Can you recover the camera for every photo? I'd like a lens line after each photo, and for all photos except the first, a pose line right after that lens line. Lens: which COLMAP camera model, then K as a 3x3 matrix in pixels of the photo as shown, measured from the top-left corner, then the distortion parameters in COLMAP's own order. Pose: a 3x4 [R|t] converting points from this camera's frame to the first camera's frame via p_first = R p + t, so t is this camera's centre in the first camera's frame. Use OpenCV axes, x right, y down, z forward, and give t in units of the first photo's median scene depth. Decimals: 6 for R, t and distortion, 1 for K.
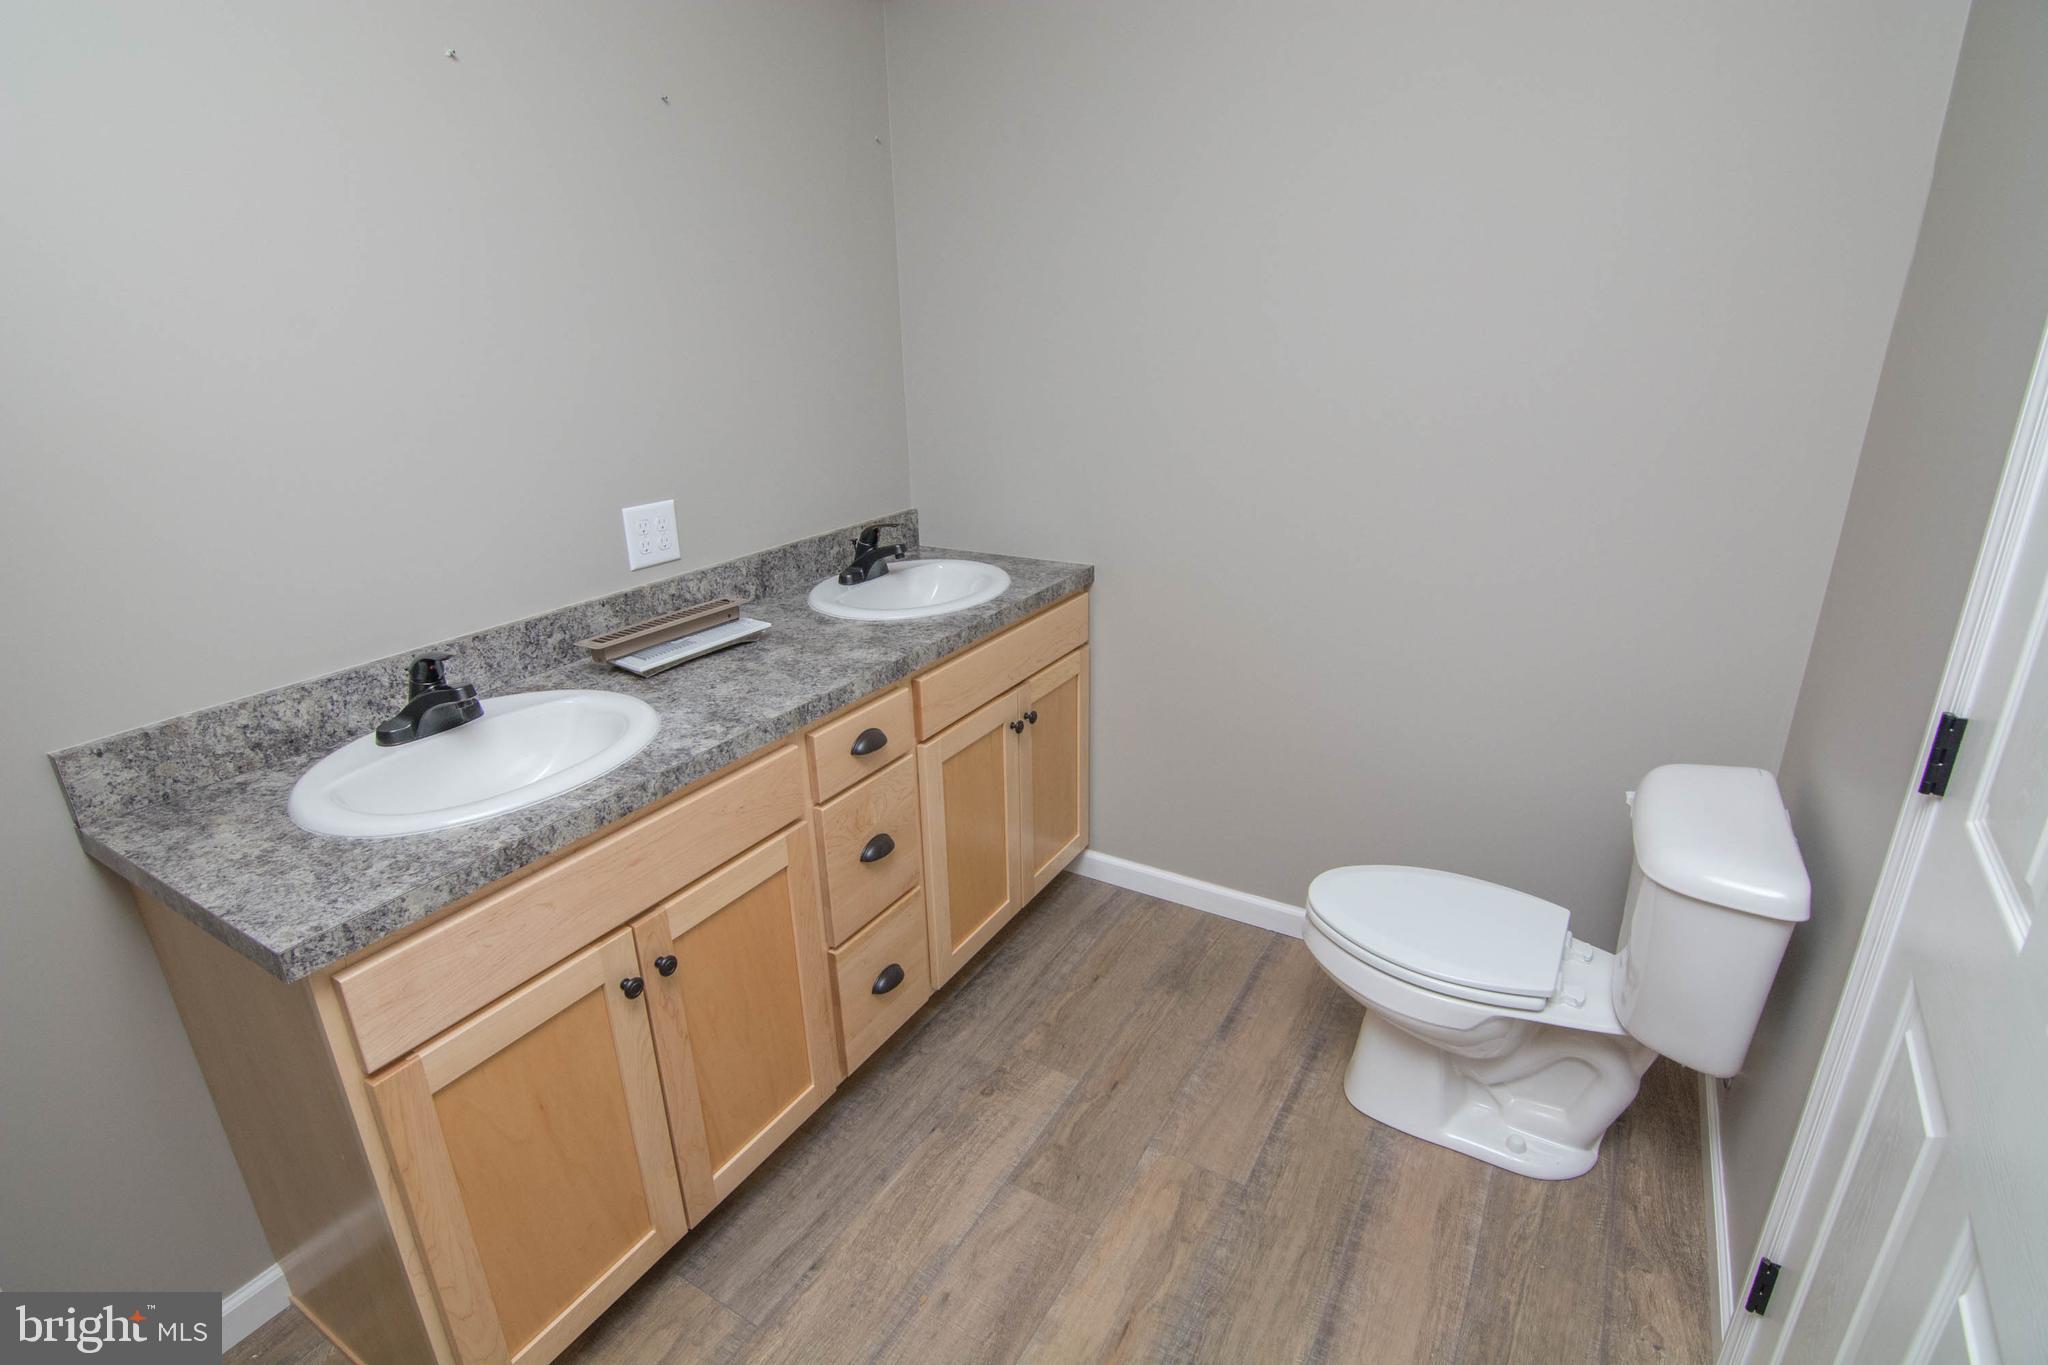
lens RADIAL K [[995.4, 0, 1024.0], [0, 995.4, 682.5], [0, 0, 1]] dist [-0.007080, -0.011625]
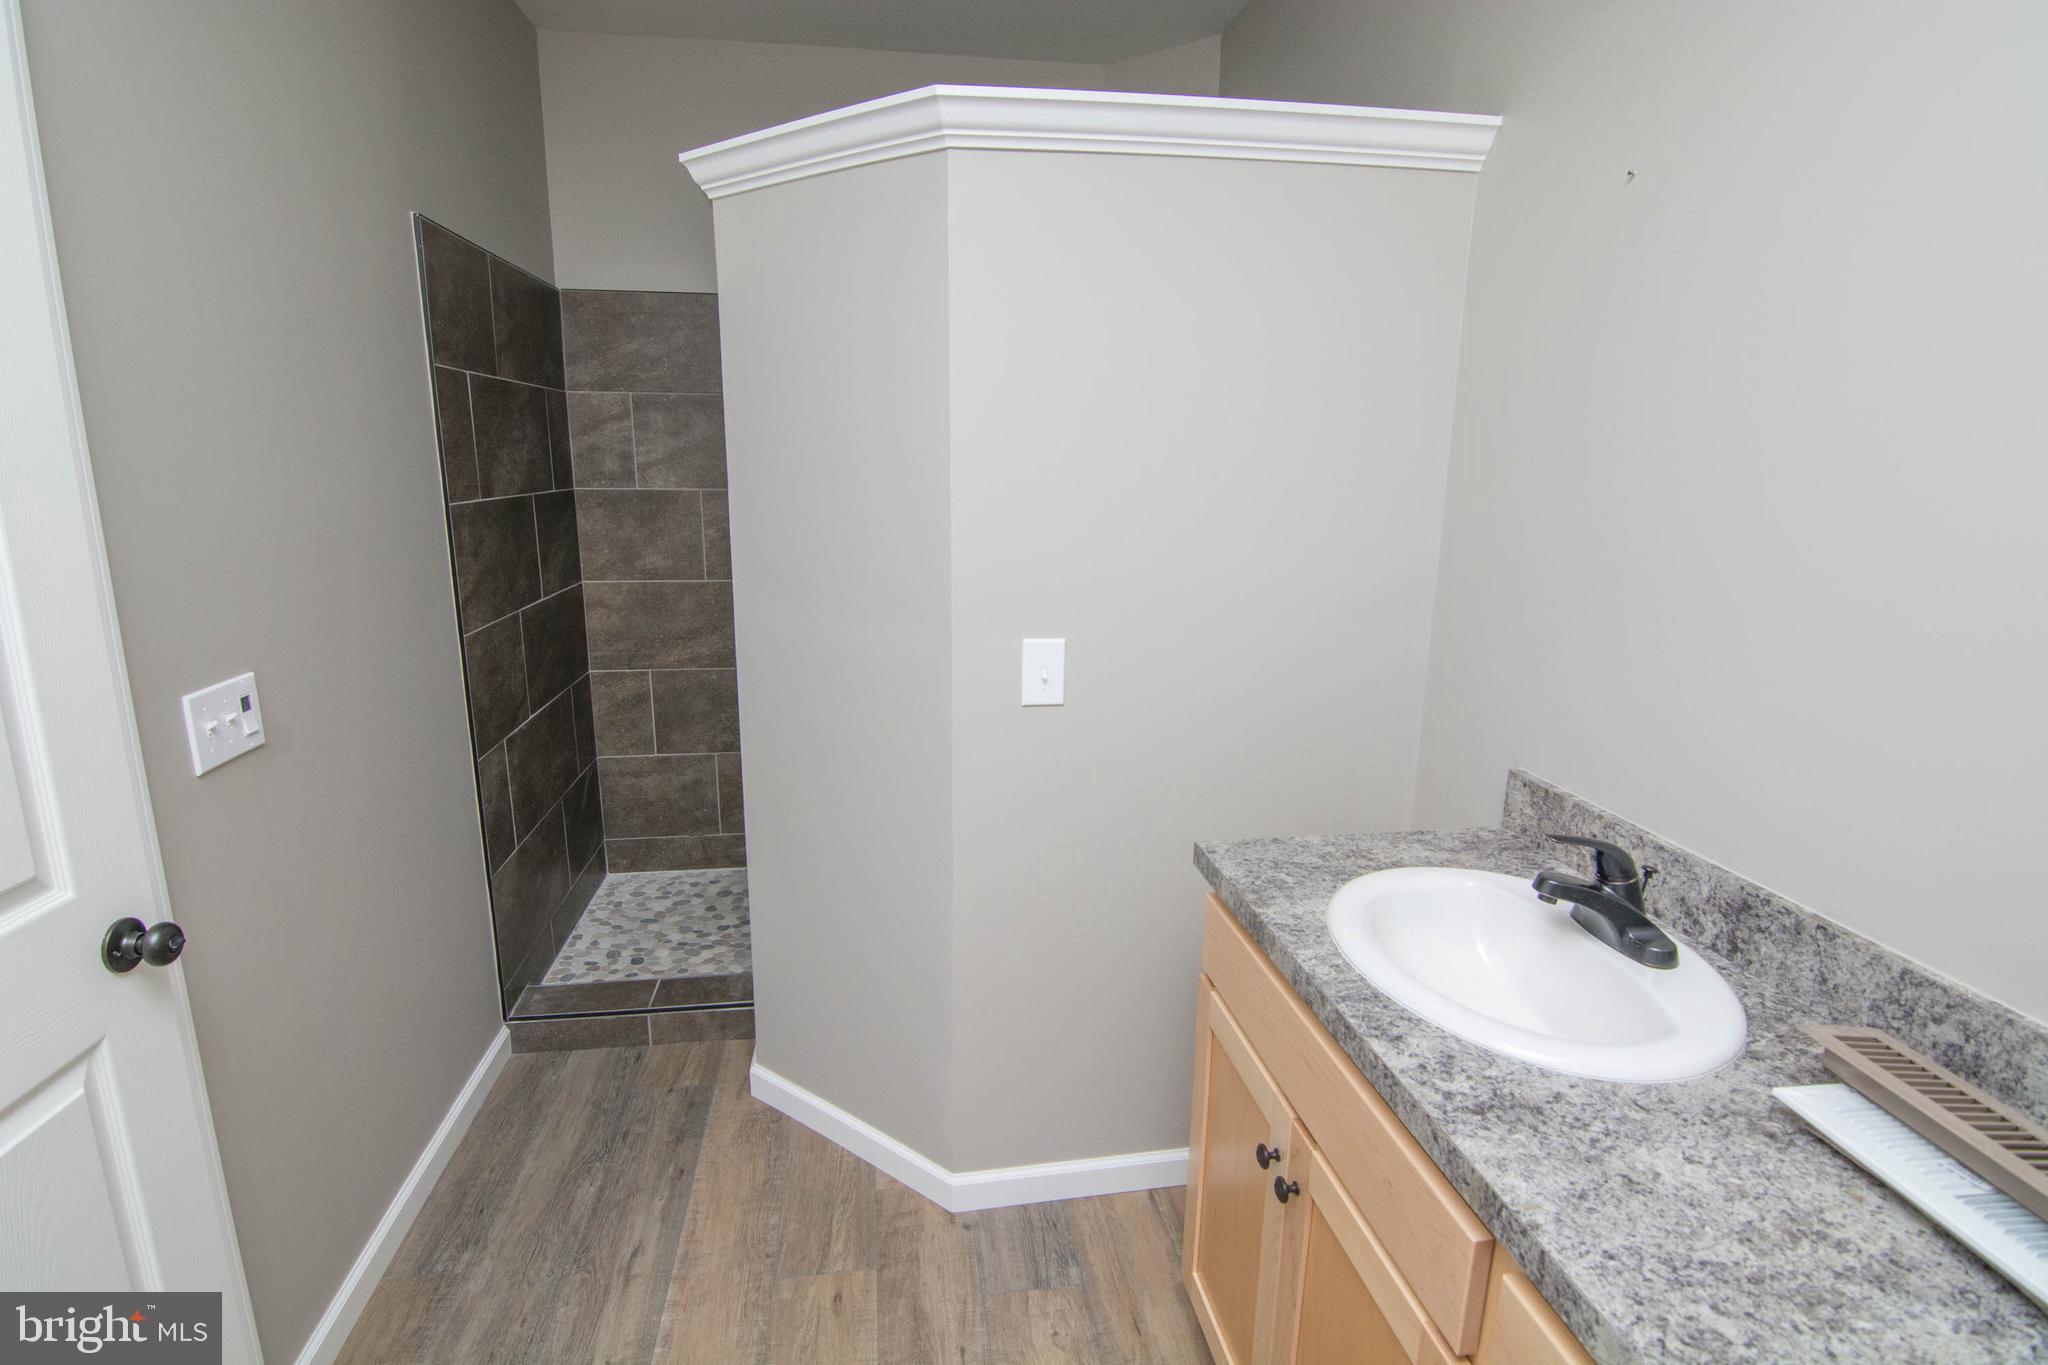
lens RADIAL K [[995.4, 0, 1024.0], [0, 995.4, 682.5], [0, 0, 1]] dist [-0.007080, -0.011625]
pose [[-0.772488, 0.147412, -0.617682, 0.250947], [-0.220964, 0.849504, 0.479080, -0.410812], [0.595346, 0.506569, -0.623660, 1.101323]]
